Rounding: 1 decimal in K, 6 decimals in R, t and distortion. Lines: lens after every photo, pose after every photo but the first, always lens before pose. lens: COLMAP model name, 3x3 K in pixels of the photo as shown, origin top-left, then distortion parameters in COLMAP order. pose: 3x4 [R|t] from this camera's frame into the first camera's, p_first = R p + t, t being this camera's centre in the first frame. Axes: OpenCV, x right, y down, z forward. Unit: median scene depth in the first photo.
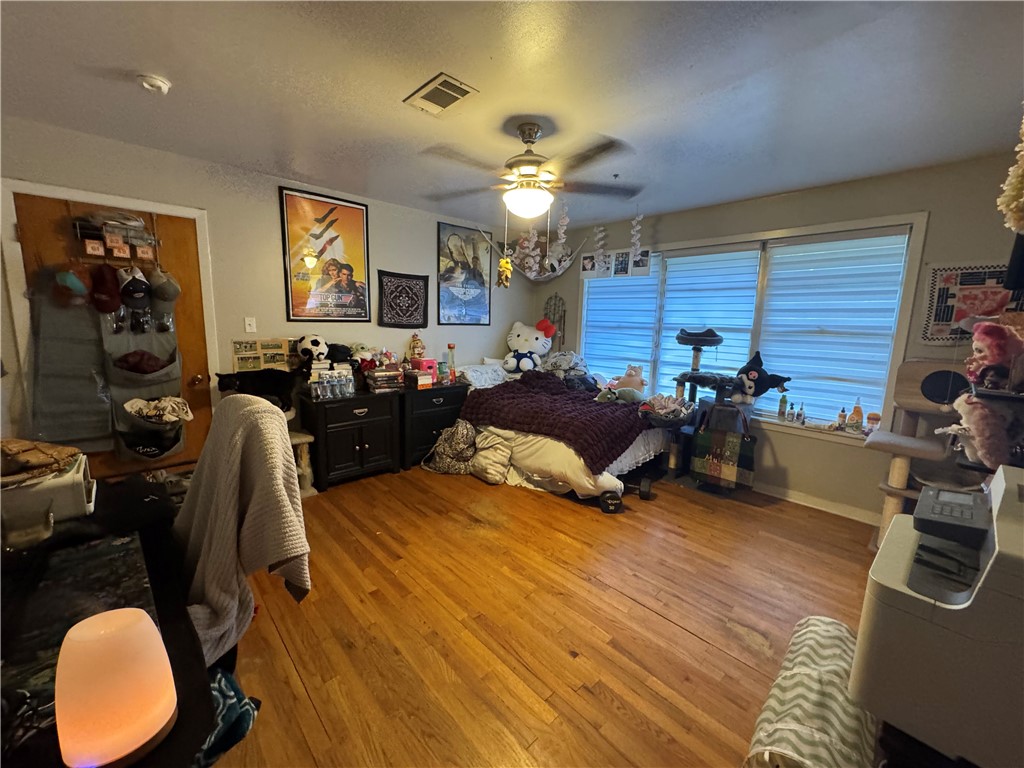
lens RADIAL K [[407.4, 0, 512.0], [0, 407.4, 384.0], [0, 0, 1]] dist [-0.004404, -0.000384]
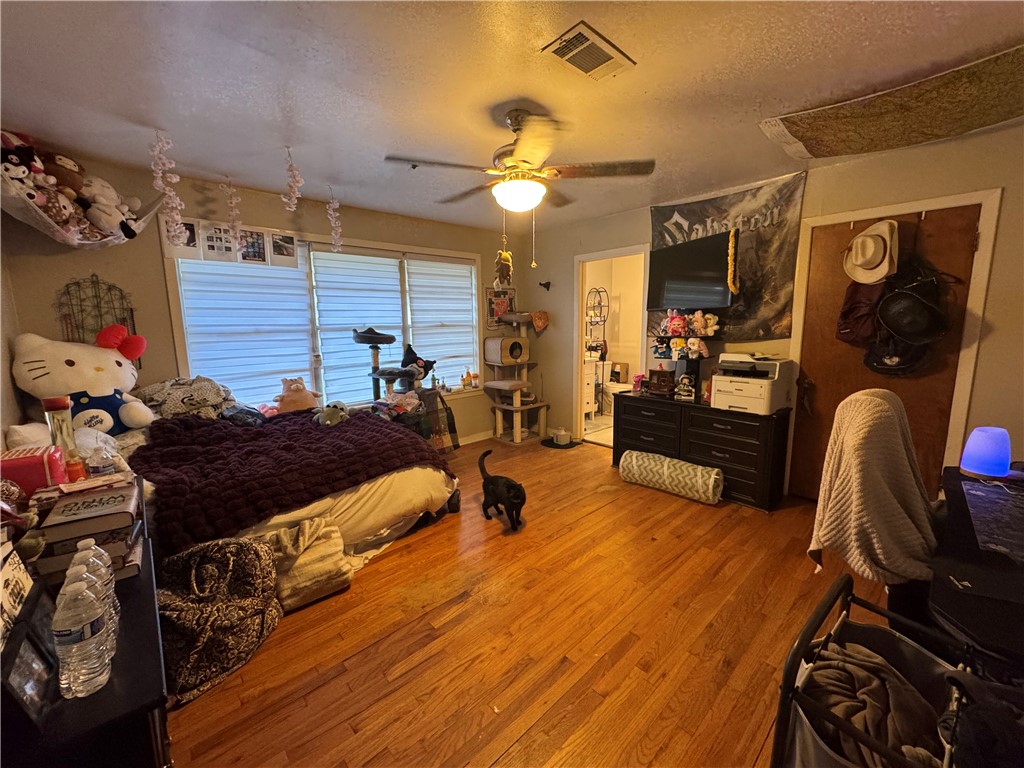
lens RADIAL K [[407.4, 0, 512.0], [0, 407.4, 384.0], [0, 0, 1]] dist [-0.004404, -0.000384]
pose [[0.006012, -0.177320, 0.984135, -0.629663], [0.170764, 0.969879, 0.173708, -0.127181], [-0.985294, 0.167011, 0.036111, 0.695706]]
